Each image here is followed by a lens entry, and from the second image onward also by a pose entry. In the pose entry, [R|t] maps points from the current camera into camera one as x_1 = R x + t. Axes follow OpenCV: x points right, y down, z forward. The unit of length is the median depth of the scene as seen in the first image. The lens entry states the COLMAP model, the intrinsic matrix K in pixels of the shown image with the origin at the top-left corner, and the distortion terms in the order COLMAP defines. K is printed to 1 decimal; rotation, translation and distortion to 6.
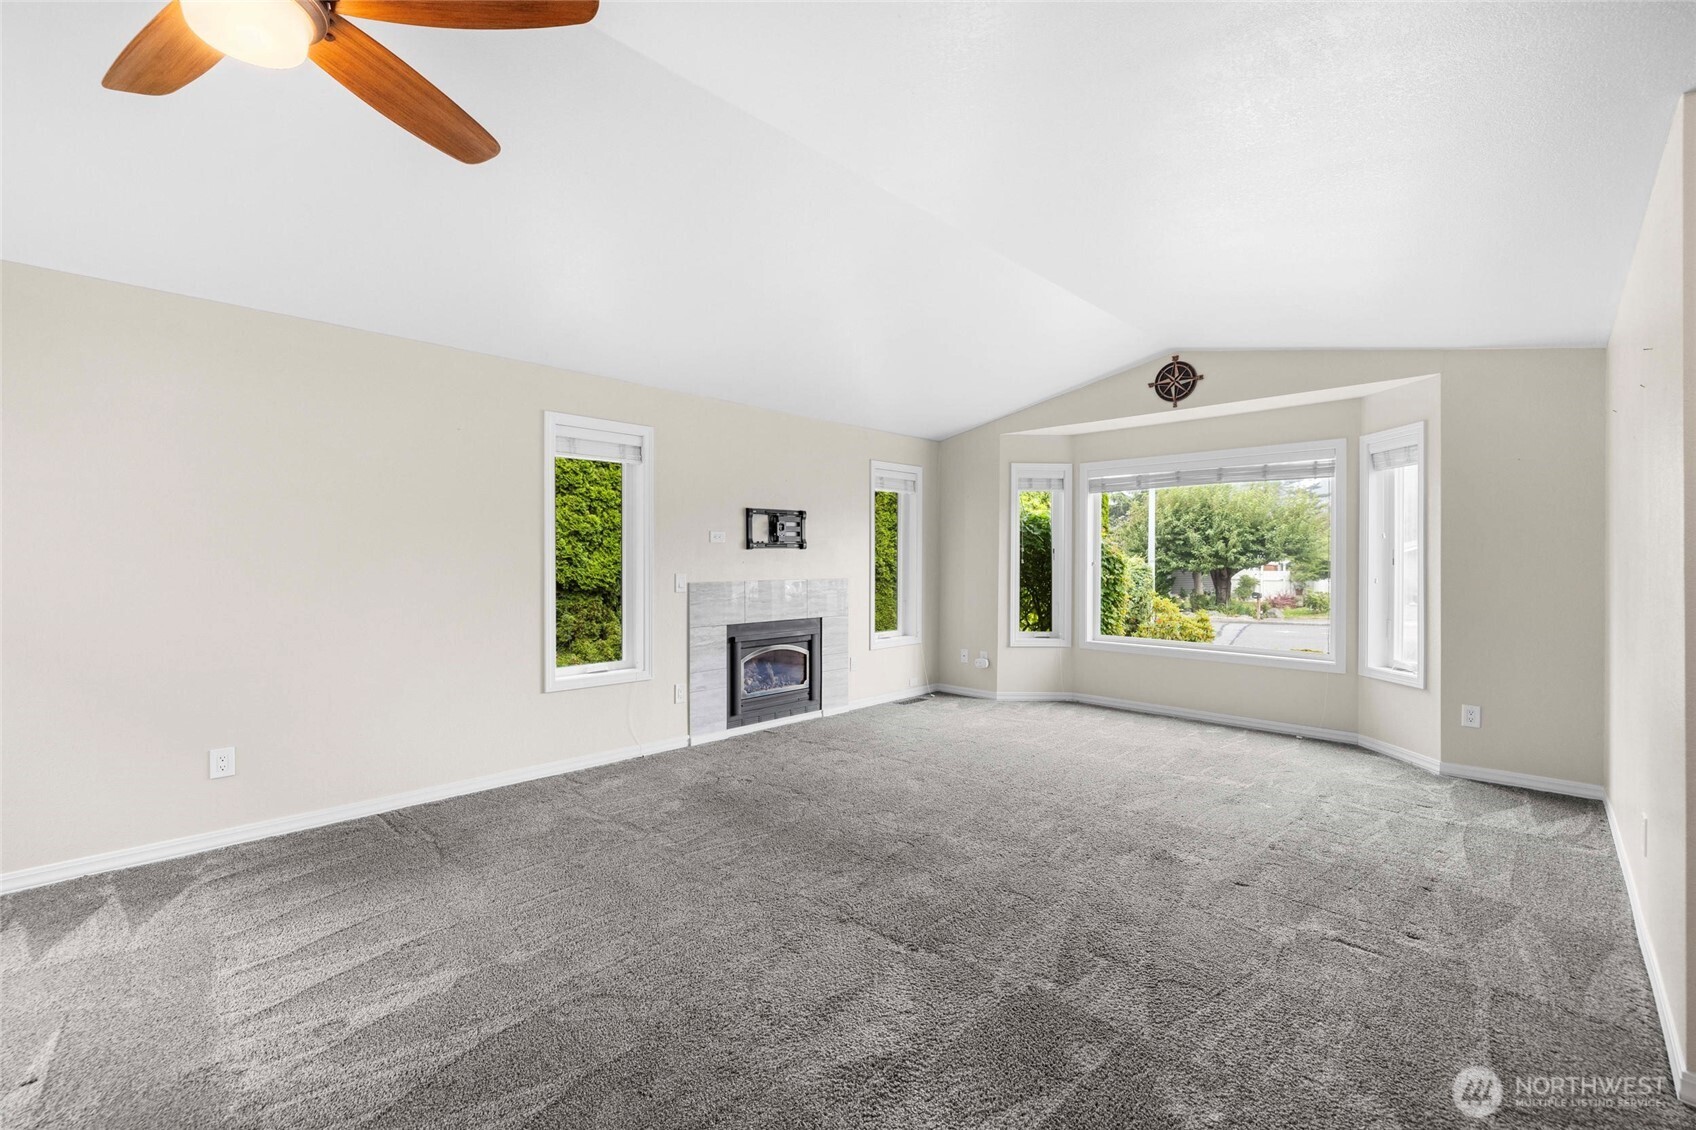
lens RADIAL K [[708.1, 0, 842.4], [0, 708.1, 560.5], [0, 0, 1]] dist [0.000973, -0.000468]
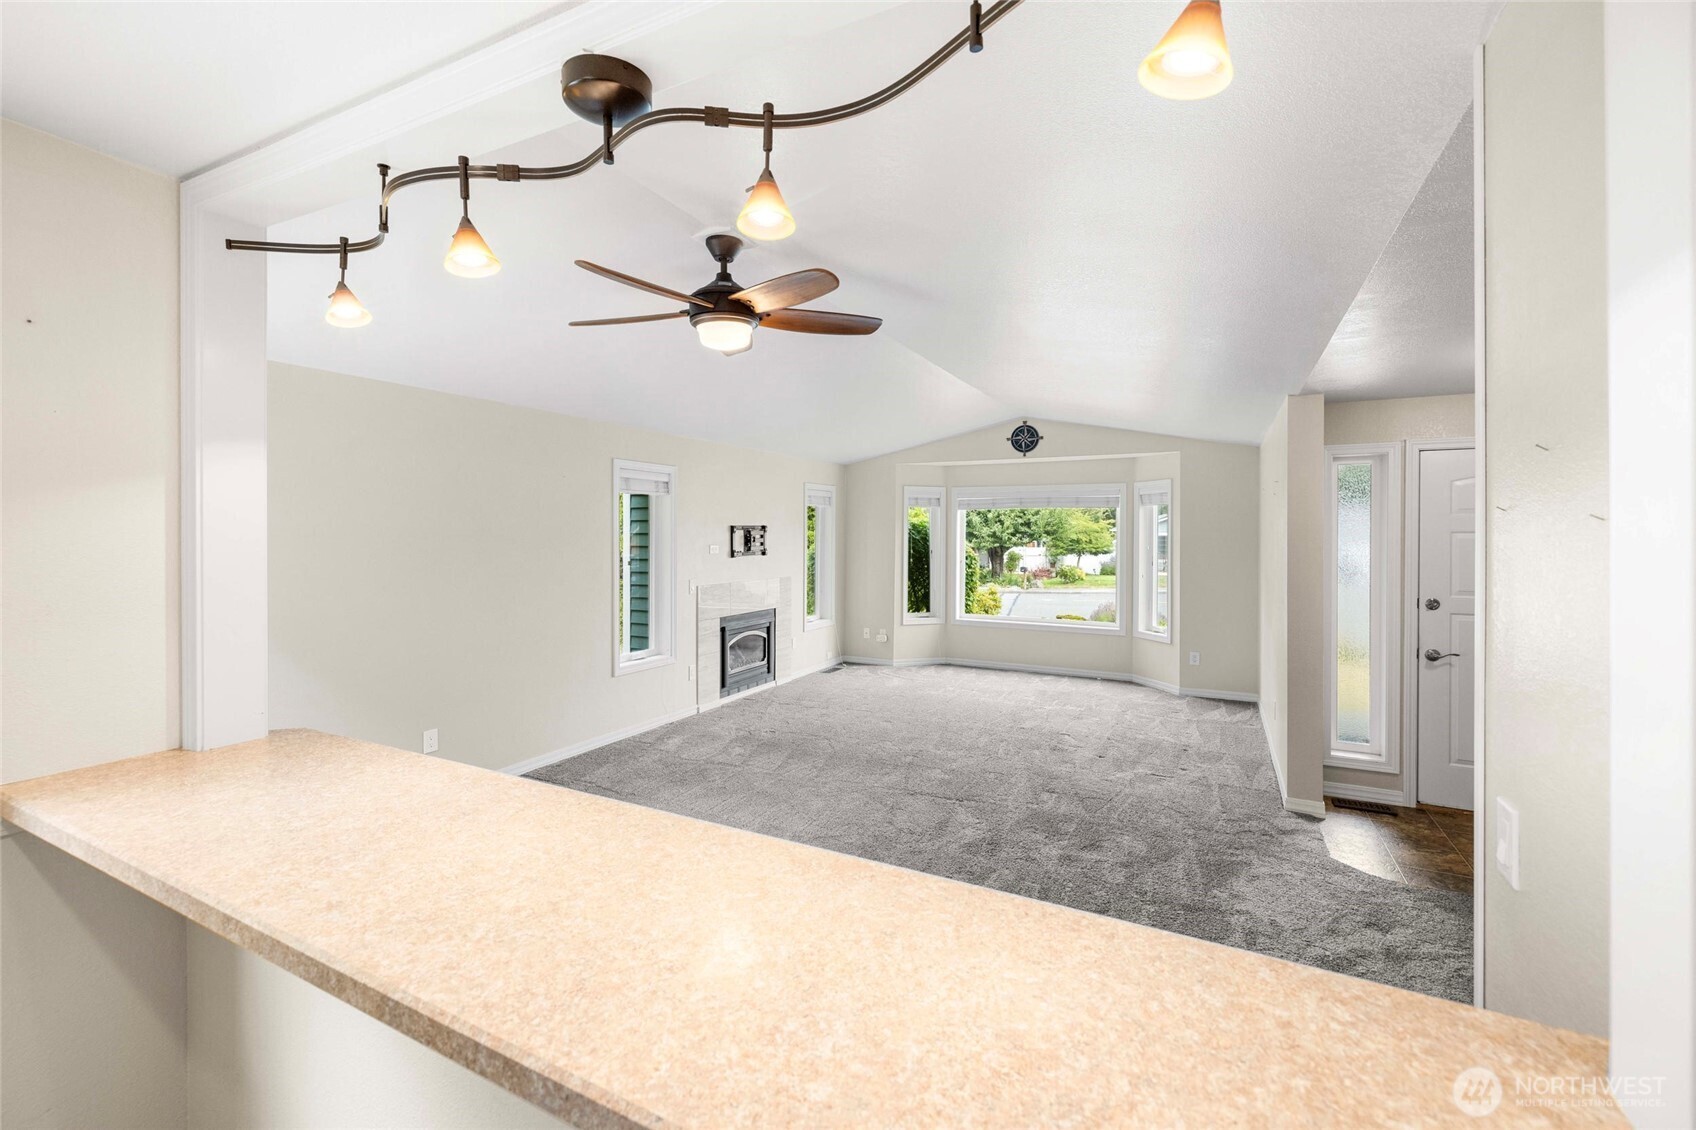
lens RADIAL K [[709.7, 0, 840.3], [0, 709.7, 539.9], [0, 0, 1]] dist [-0.000351, -0.000082]
pose [[0.956890, -0.002372, 0.290442, -0.308008], [-0.000232, 0.999960, 0.008931, -0.057853], [-0.290452, -0.008614, 0.956851, -0.275223]]
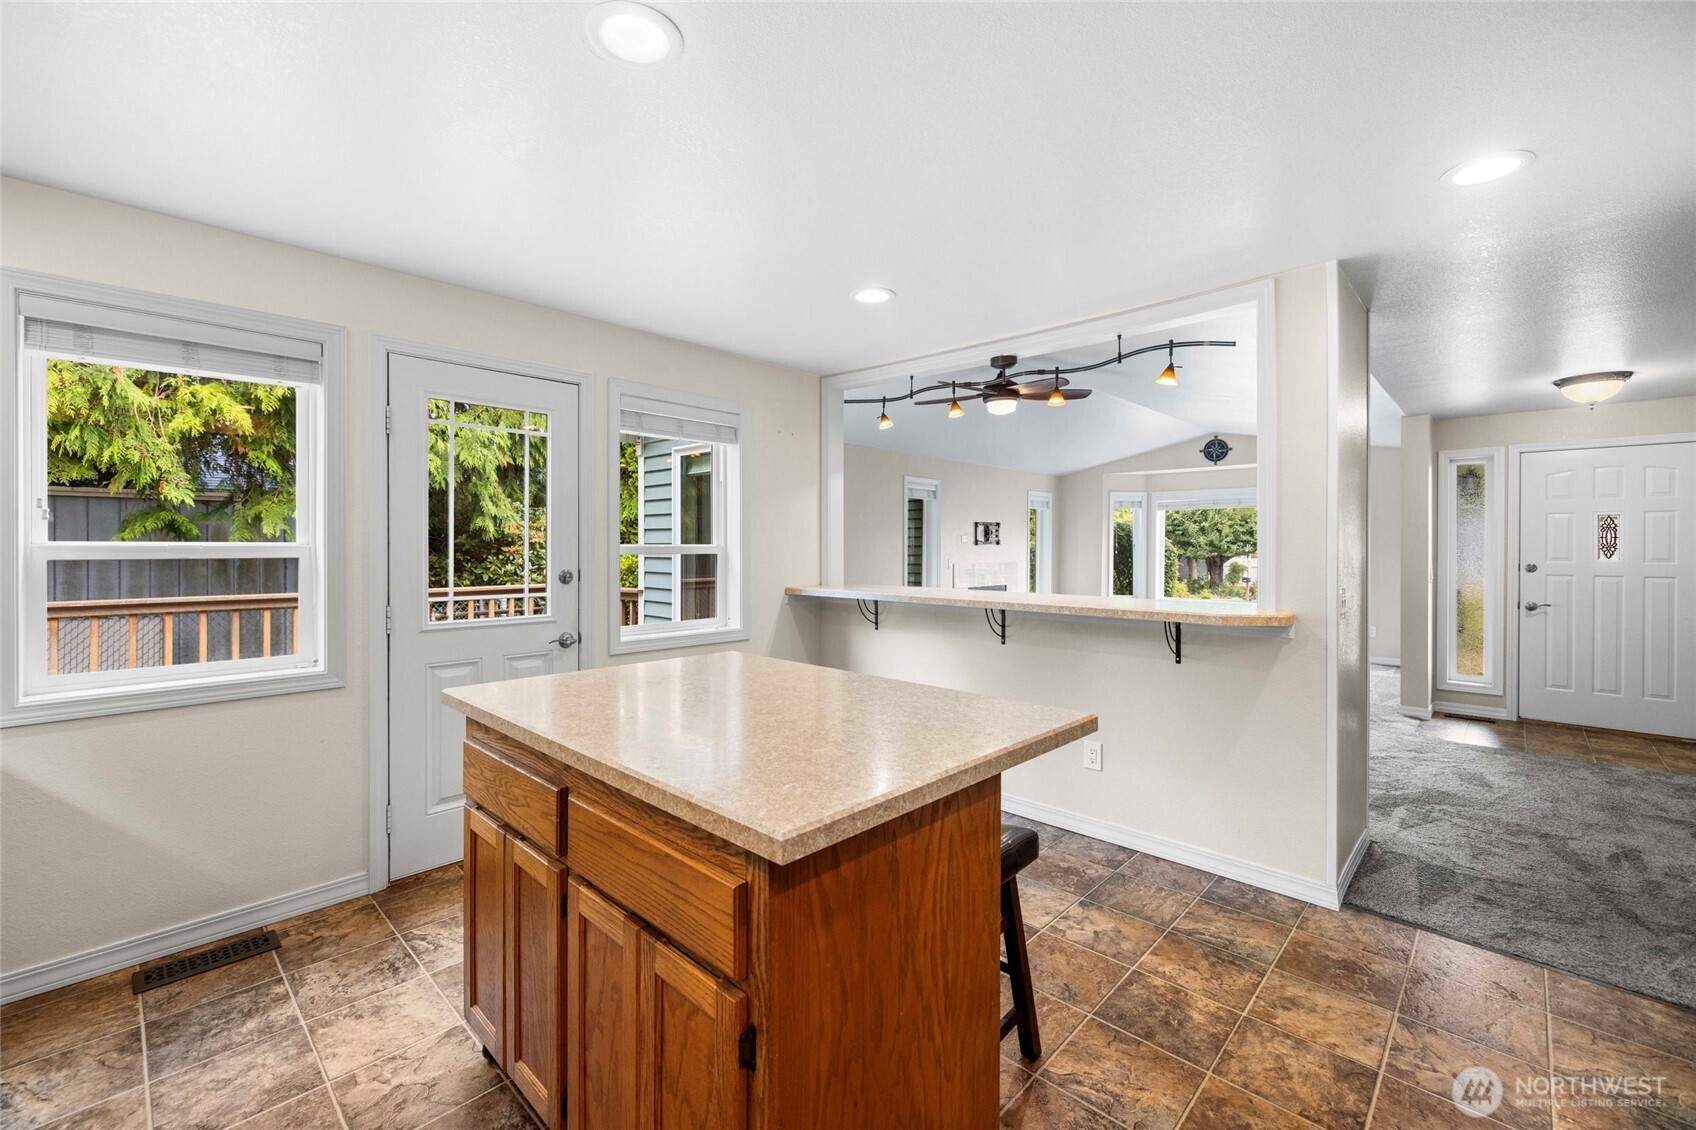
lens RADIAL K [[705.0, 0, 836.7], [0, 705.0, 545.5], [0, 0, 1]] dist [-0.000414, -0.000106]
pose [[0.999957, 0.001605, 0.009141, -0.480996], [-0.001581, 0.999995, -0.002619, -0.009992], [-0.009145, 0.002604, 0.999955, -0.732239]]
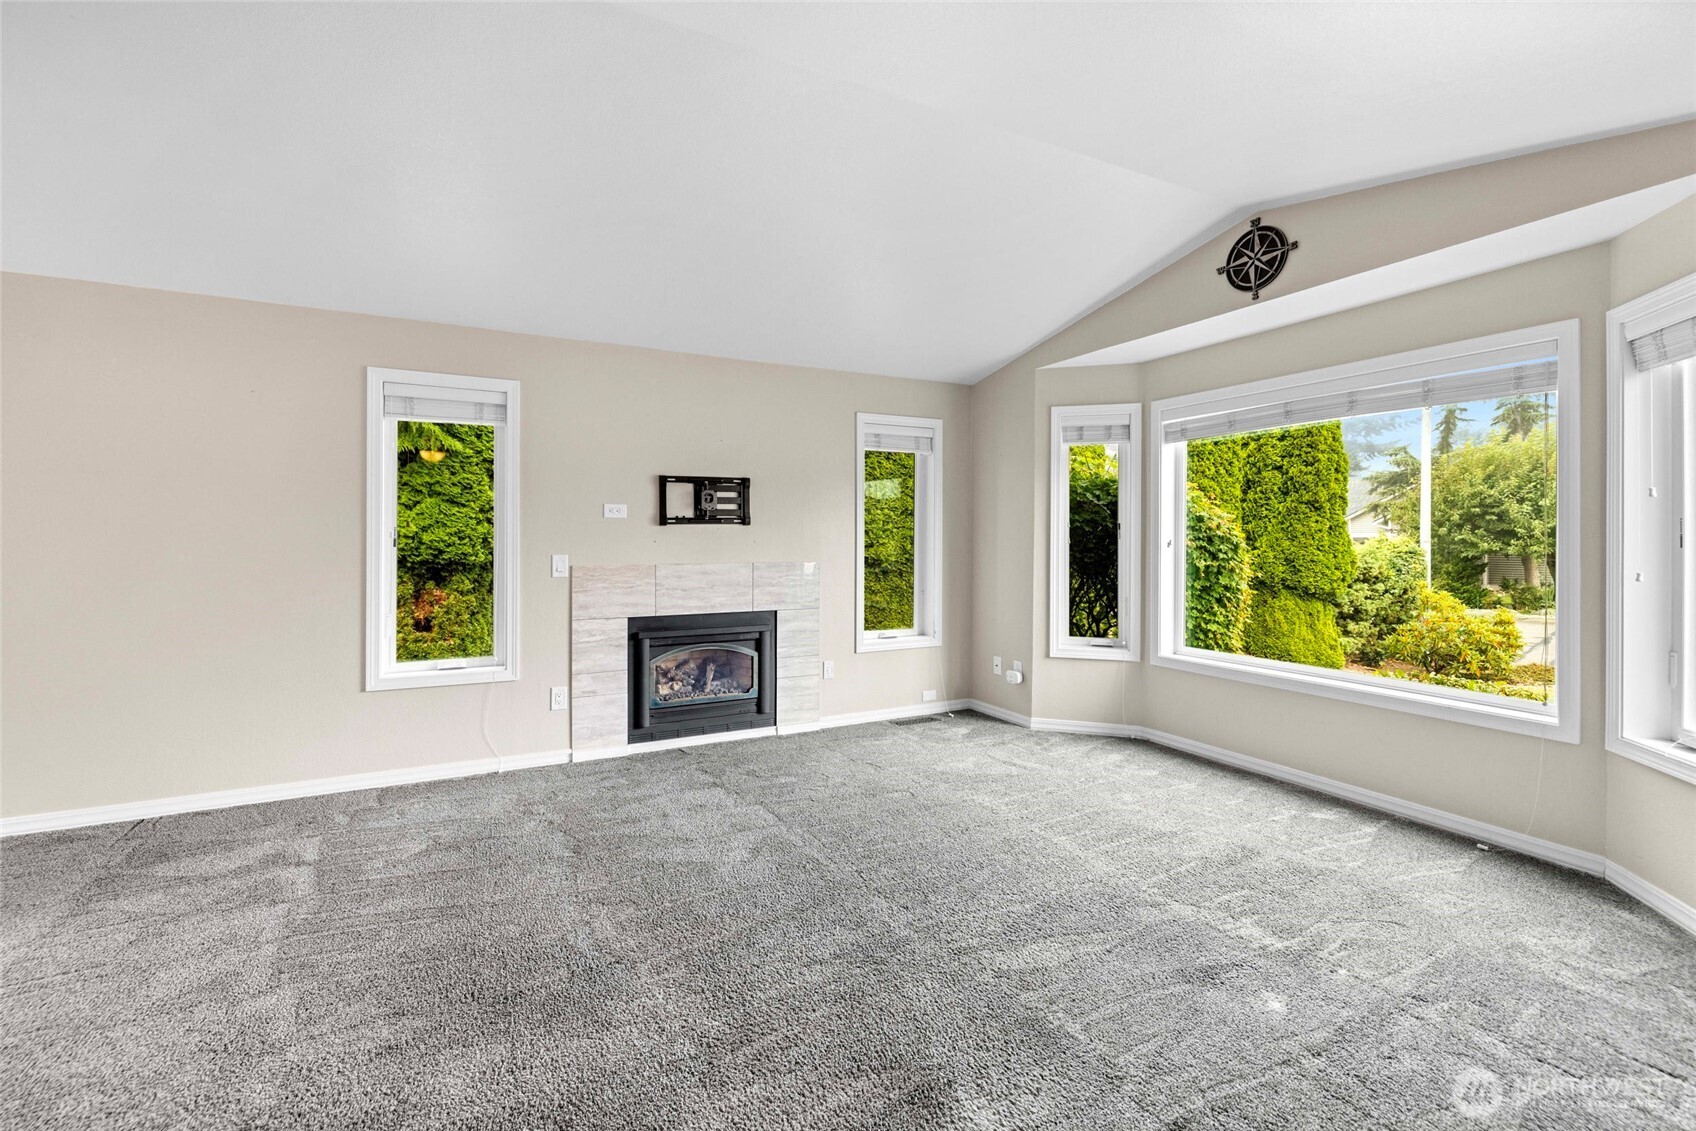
lens RADIAL K [[721.7, 0, 838.5], [0, 721.7, 537.6], [0, 0, 1]] dist [0.000905, -0.000020]
pose [[0.949662, -0.000734, -0.313275, 0.312697], [-0.000746, 0.999989, -0.004603, 0.001597], [0.313275, 0.004605, 0.949651, 0.262232]]
